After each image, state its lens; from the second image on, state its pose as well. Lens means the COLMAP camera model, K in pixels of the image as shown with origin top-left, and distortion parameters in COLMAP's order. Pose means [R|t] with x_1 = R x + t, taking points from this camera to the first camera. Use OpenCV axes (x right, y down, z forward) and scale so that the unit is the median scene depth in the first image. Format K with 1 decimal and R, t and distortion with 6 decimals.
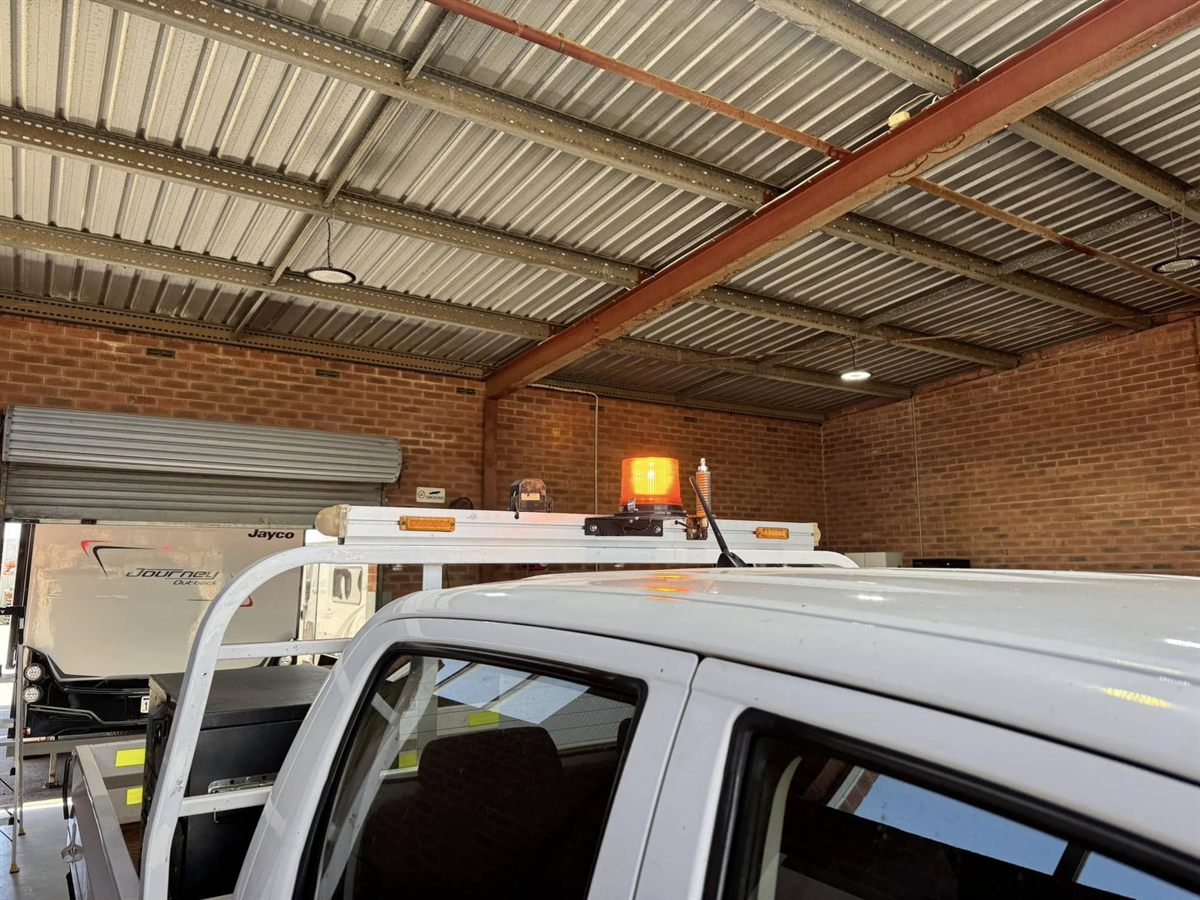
lens RADIAL K [[854.9, 0, 602.7], [0, 854.9, 452.7], [0, 0, 1]] dist [-0.013532, -0.002905]
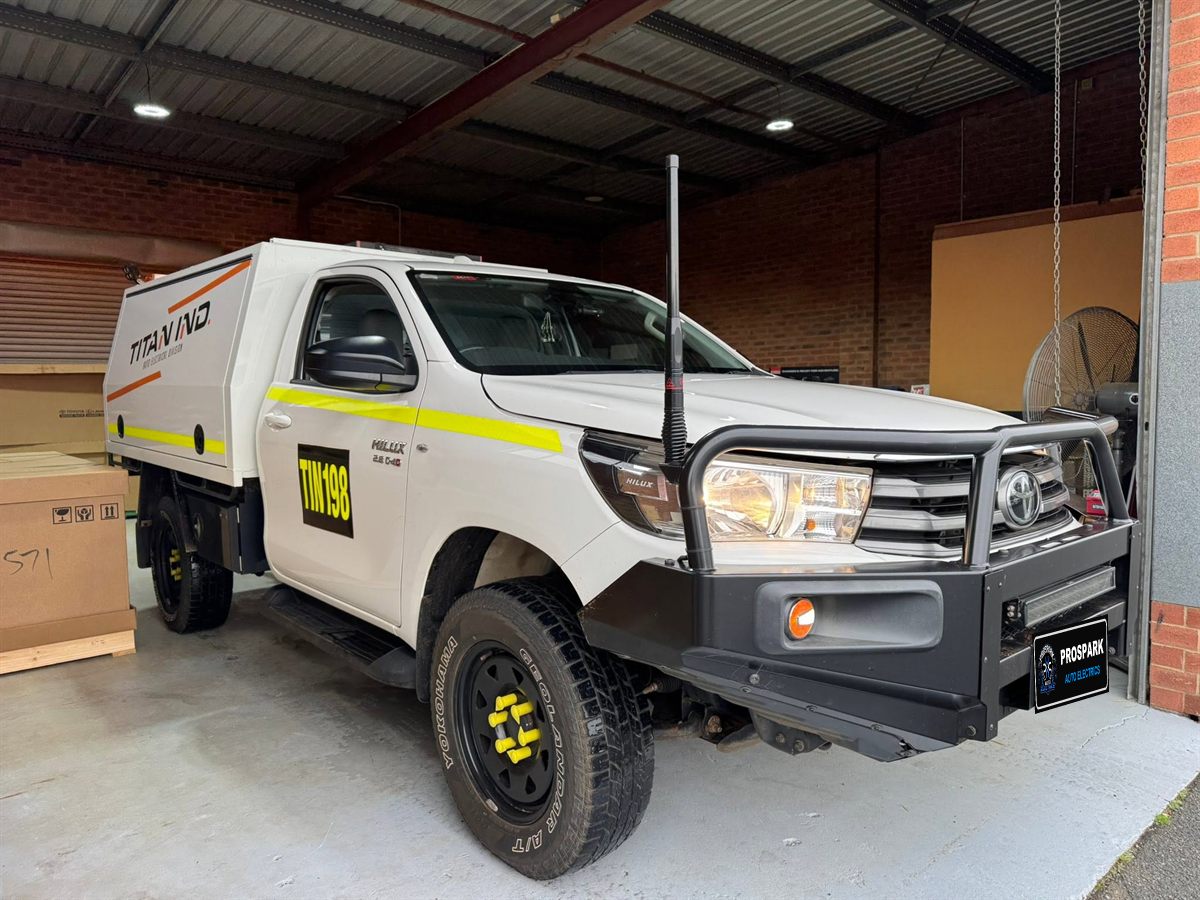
lens RADIAL K [[854.9, 0, 597.2], [0, 854.9, 455.6], [0, 0, 1]] dist [-0.013532, -0.002905]
pose [[0.989777, -0.011434, 0.142163, 0.115544], [-0.019281, 0.976904, 0.212809, 0.015810], [-0.141313, -0.213374, 0.966696, -0.326539]]
